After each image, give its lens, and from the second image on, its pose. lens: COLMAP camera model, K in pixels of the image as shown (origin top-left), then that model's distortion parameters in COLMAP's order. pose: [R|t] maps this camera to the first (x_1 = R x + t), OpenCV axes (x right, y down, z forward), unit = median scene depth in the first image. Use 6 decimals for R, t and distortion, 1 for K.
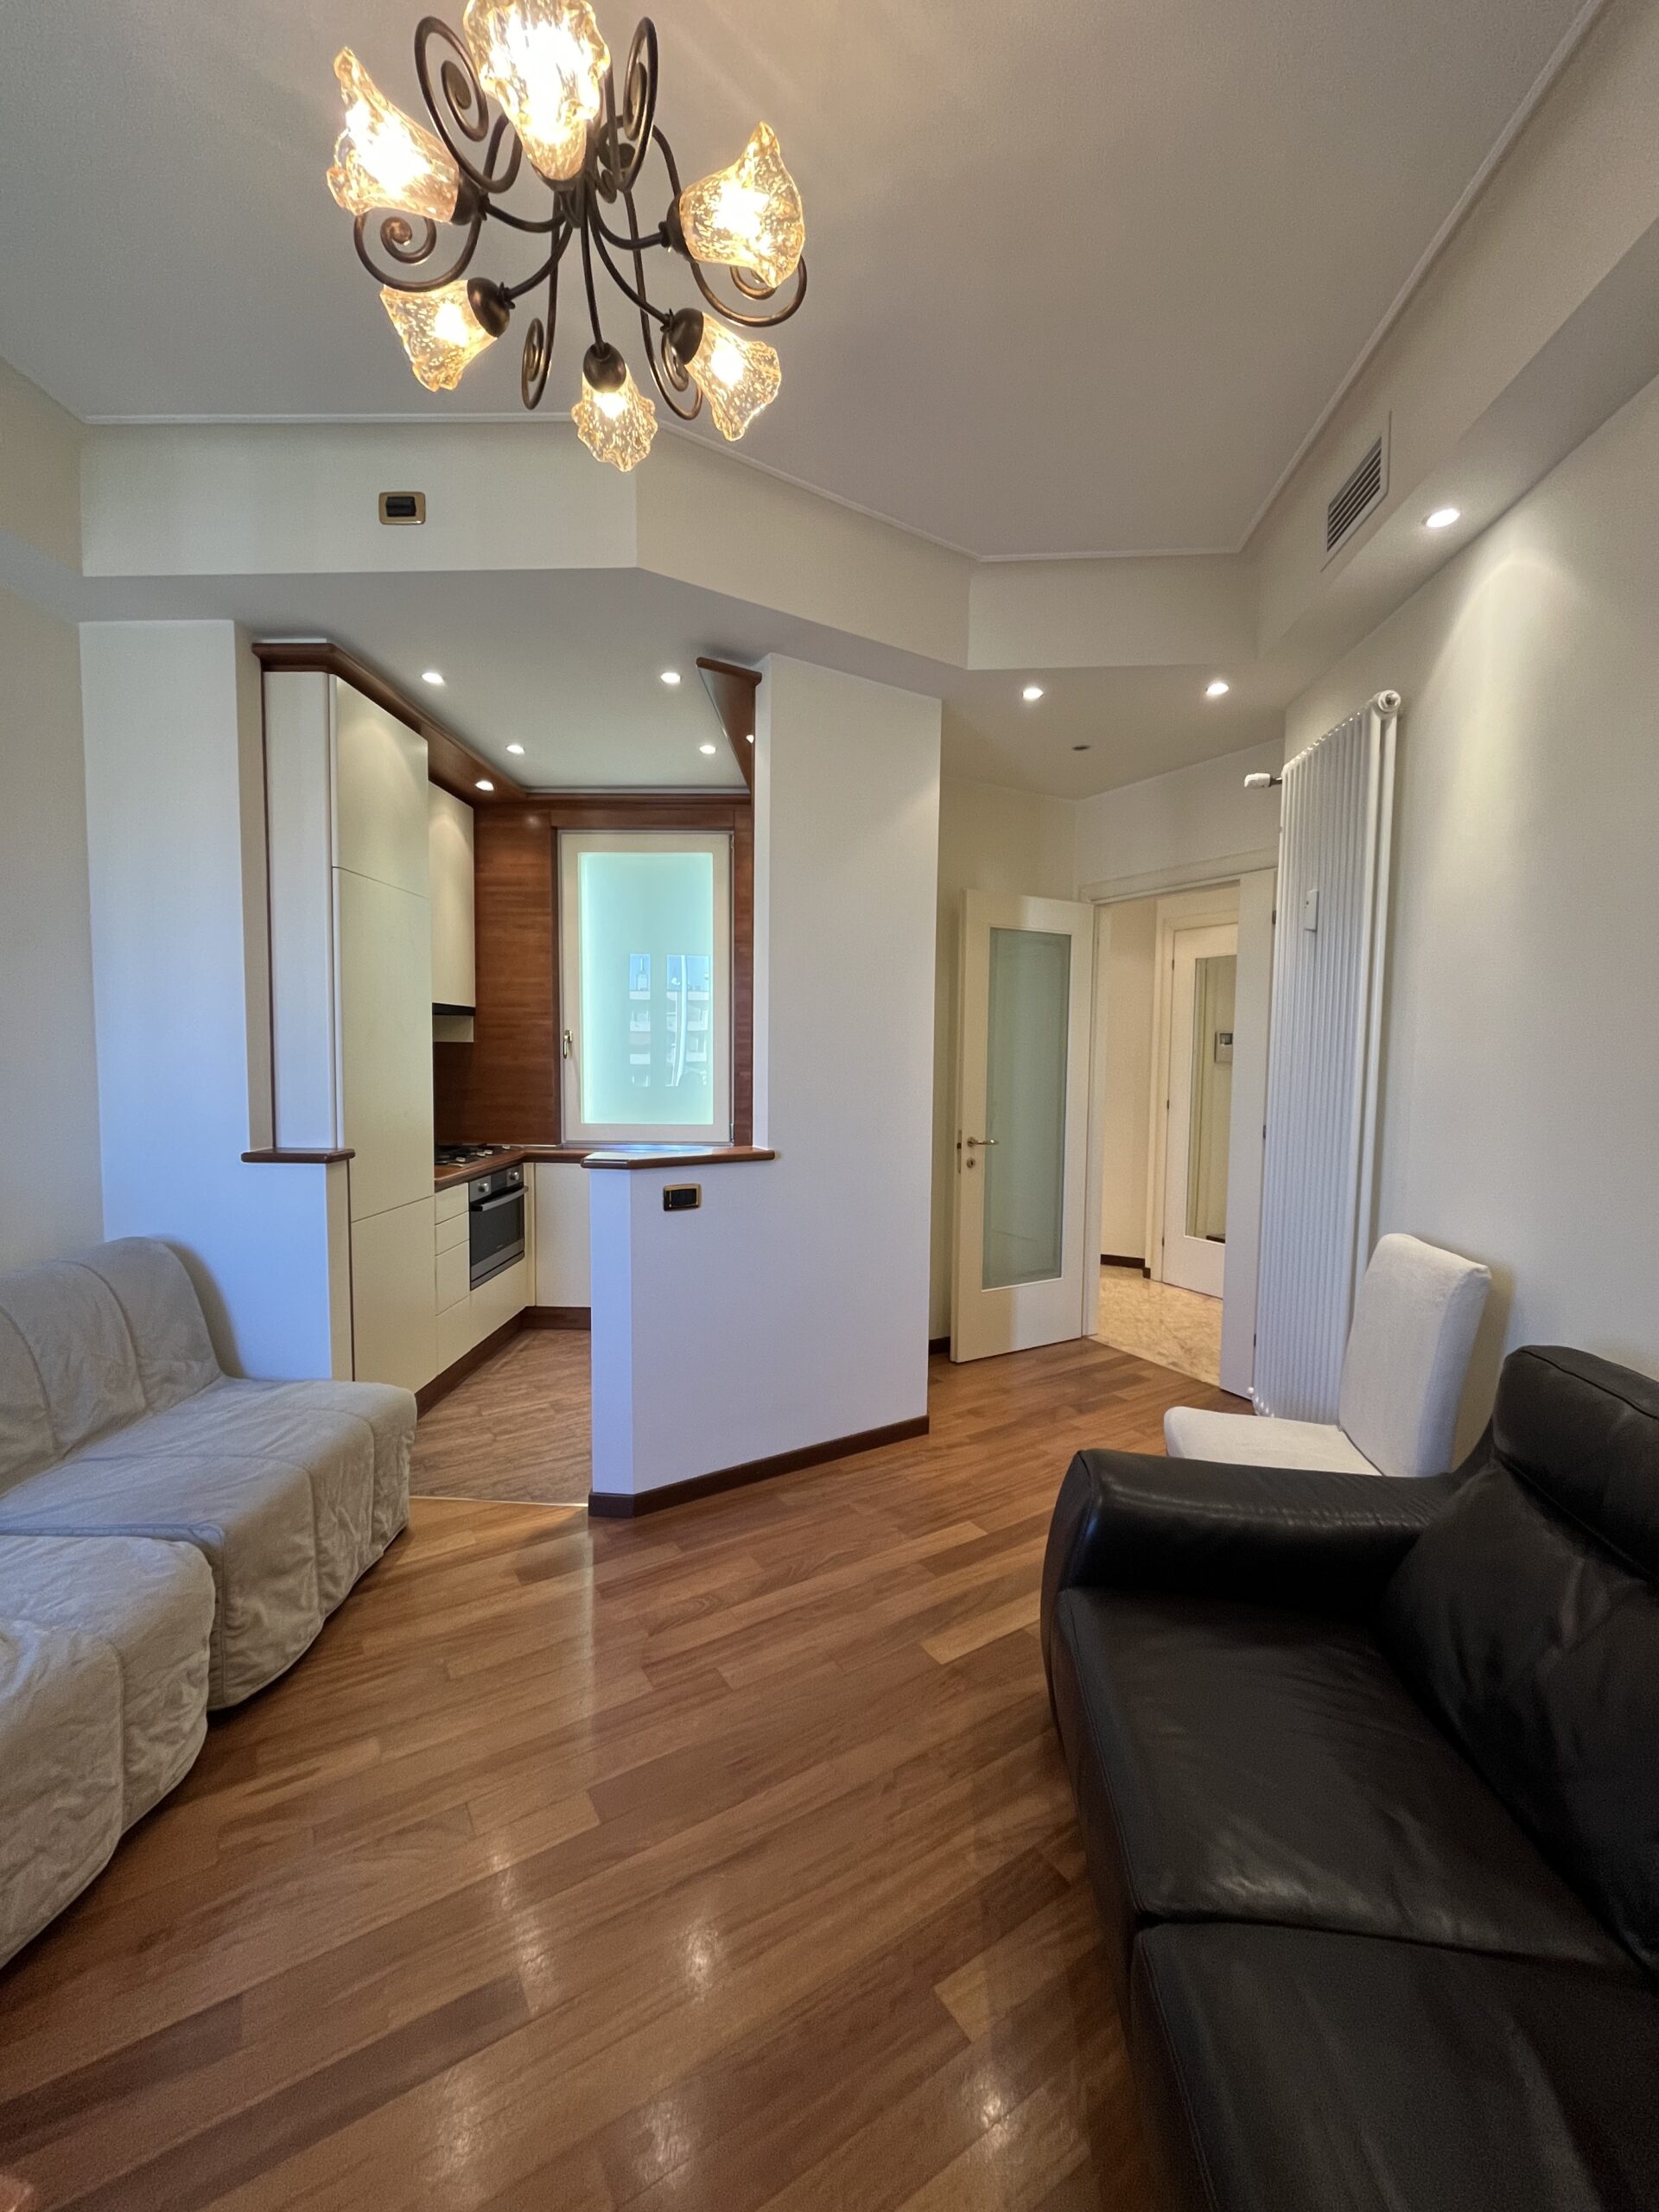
lens RADIAL K [[890.0, 0, 826.4], [0, 890.0, 1108.1], [0, 0, 1]] dist [-0.003215, -0.000460]
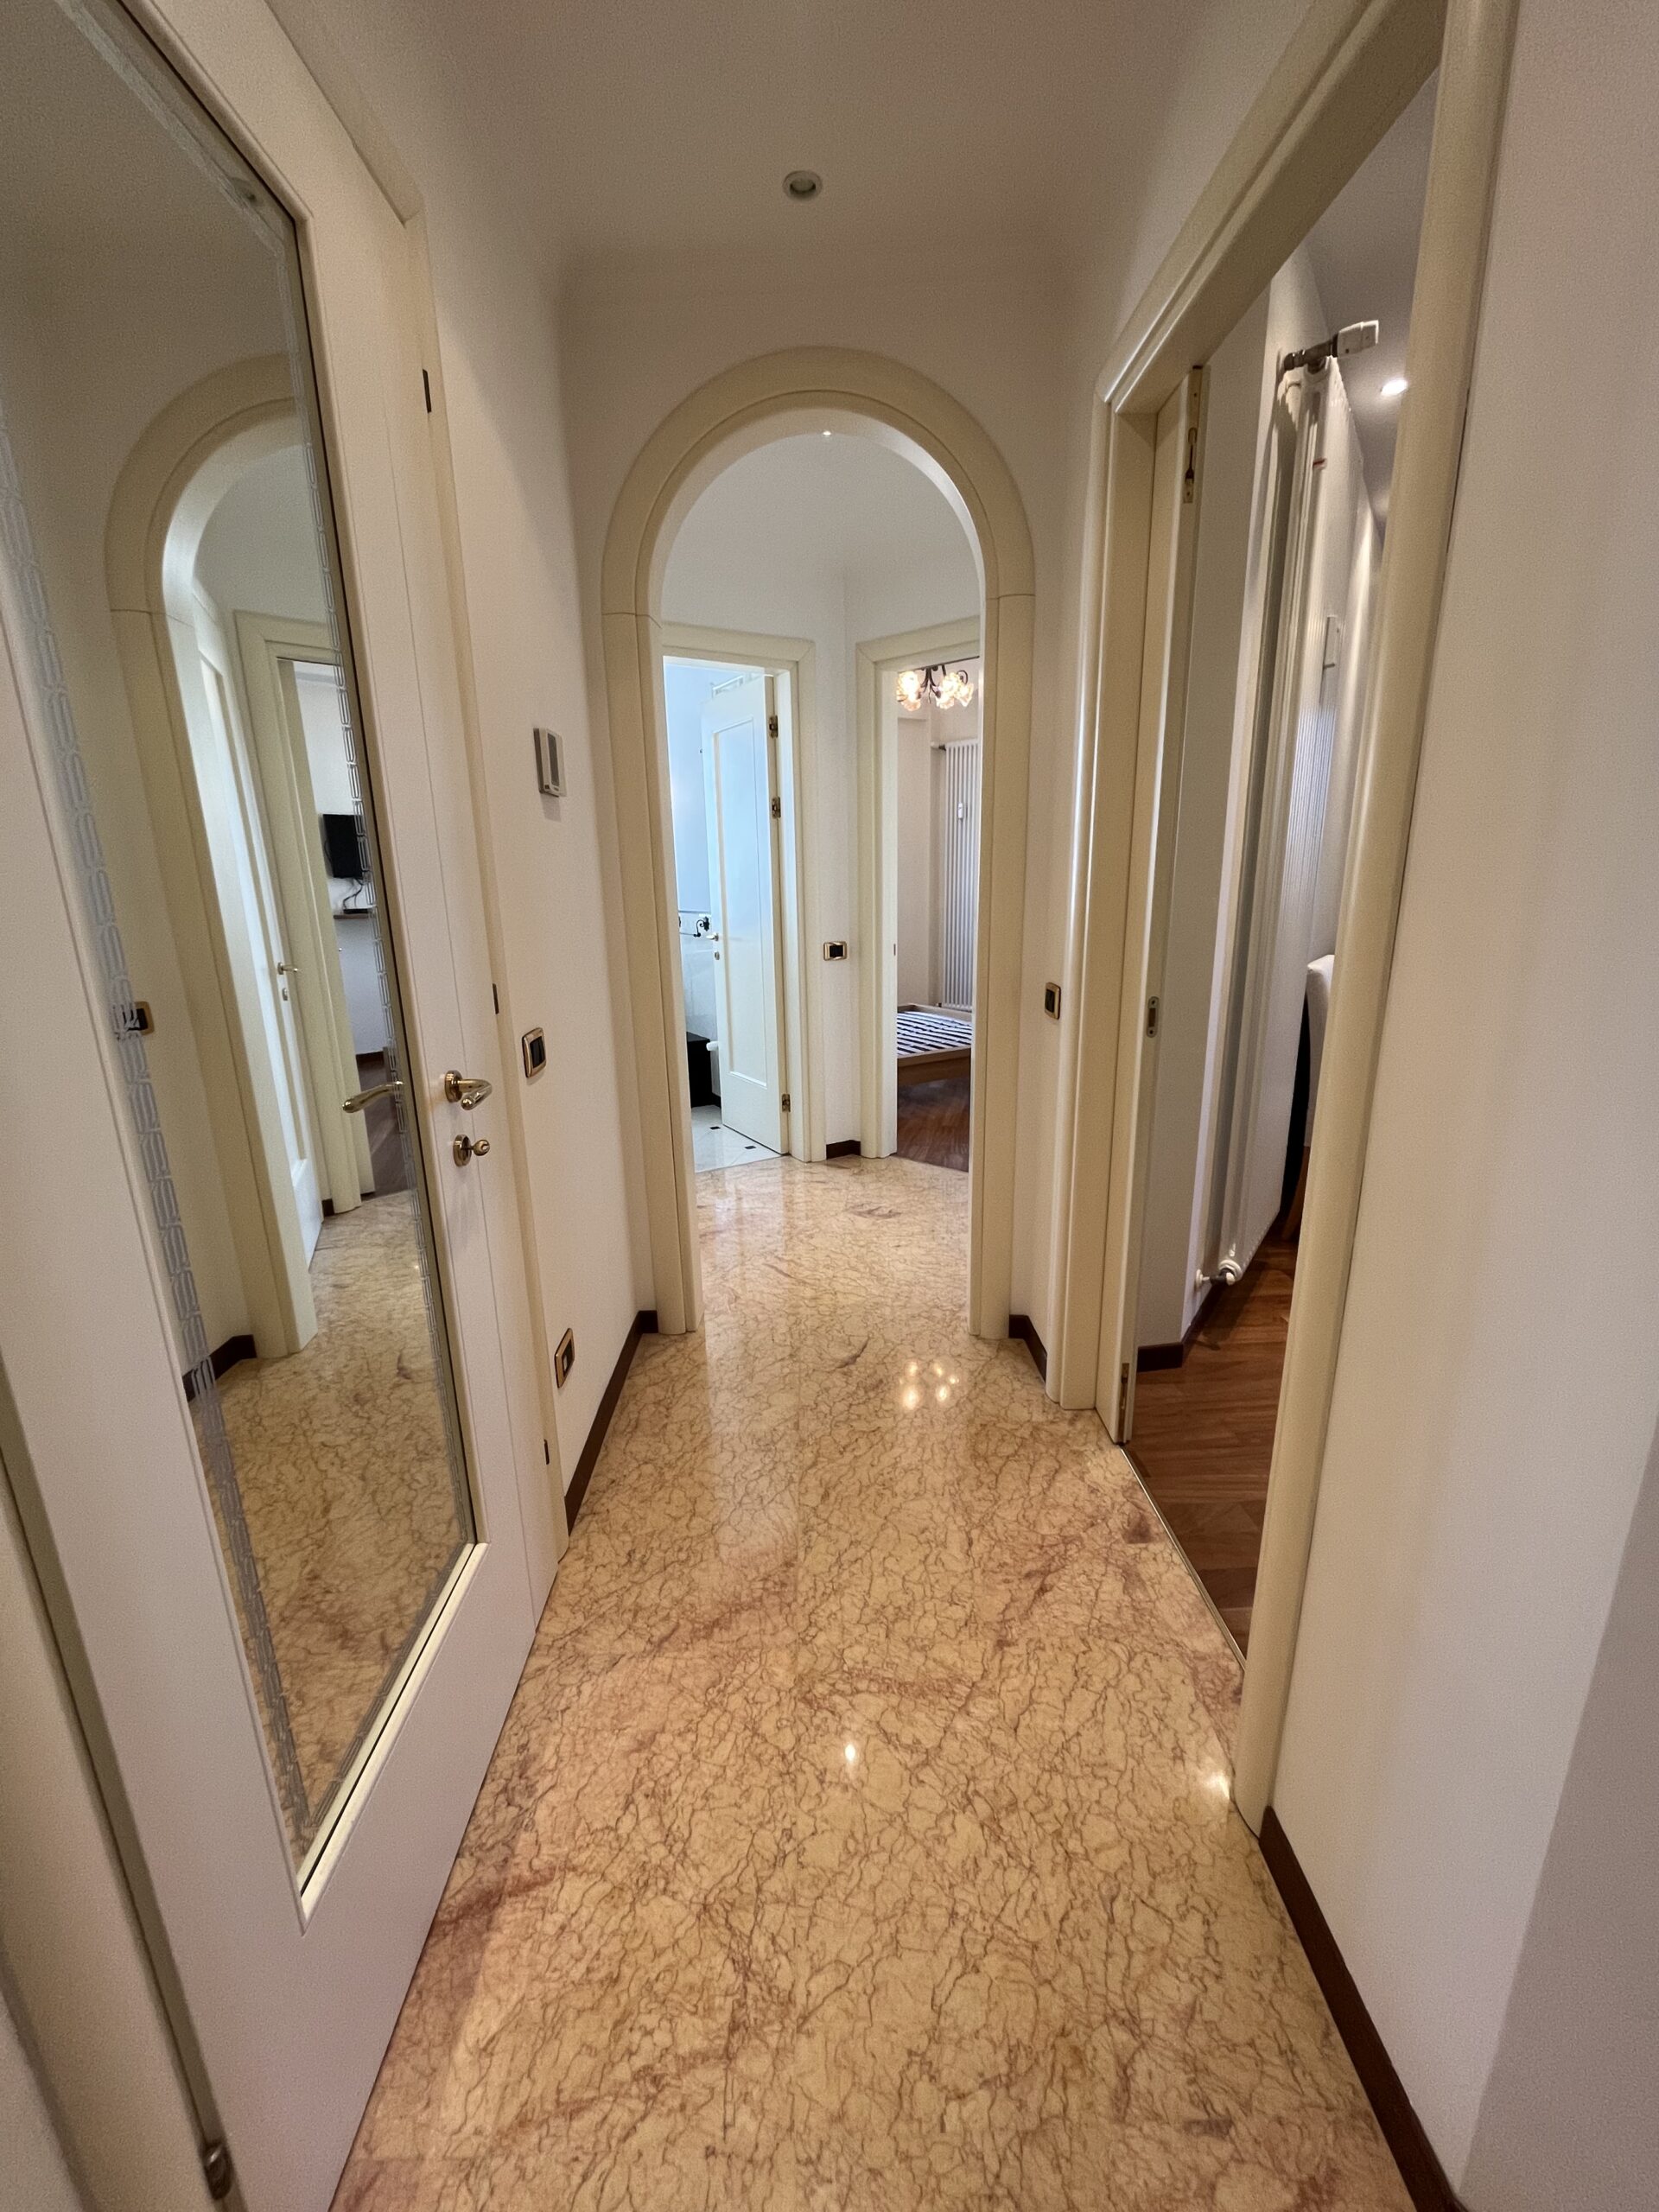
lens RADIAL K [[890.0, 0, 826.4], [0, 890.0, 1108.1], [0, 0, 1]] dist [-0.003215, -0.000460]
pose [[-0.876981, -0.116246, 0.466252, 0.494466], [0.041242, 0.948508, 0.314056, -0.074658], [-0.478752, 0.294650, -0.827030, 1.957442]]
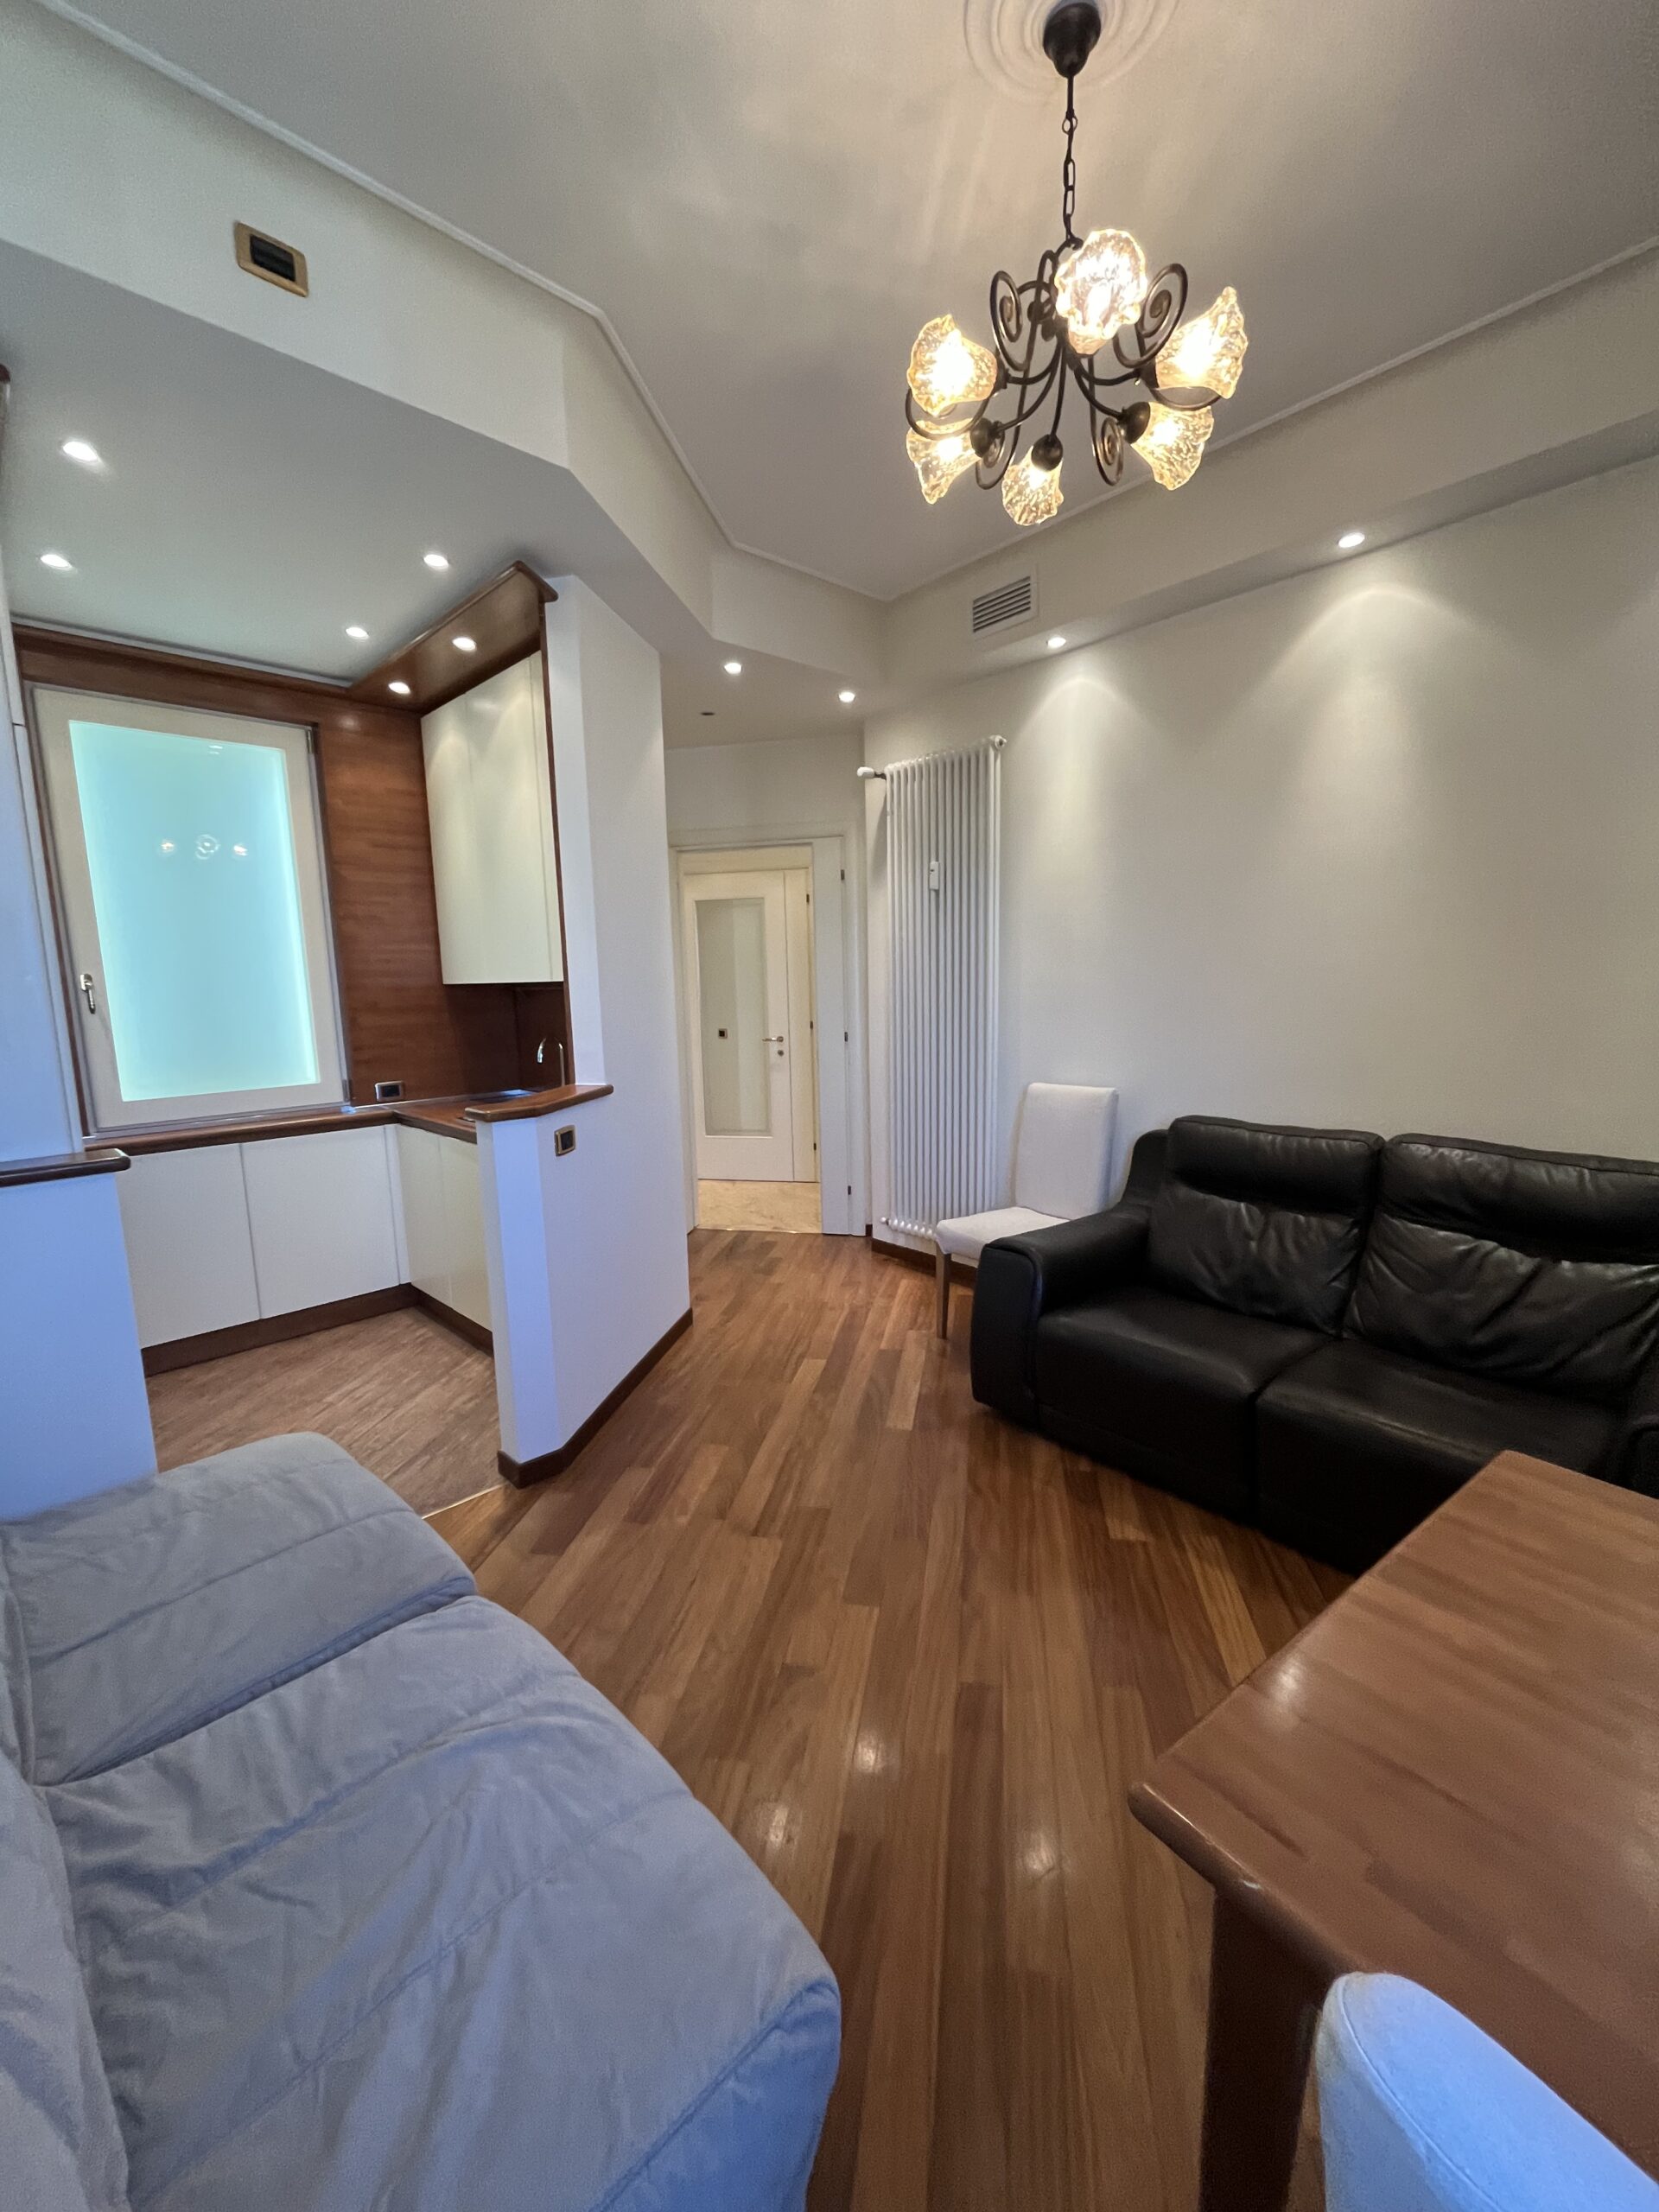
lens RADIAL K [[890.0, 0, 826.4], [0, 890.0, 1108.1], [0, 0, 1]] dist [-0.003215, -0.000460]
pose [[0.683676, -0.133160, 0.717534, -0.627748], [0.080751, 0.990978, 0.106965, -0.014485], [-0.725304, -0.015188, 0.688261, 0.117614]]
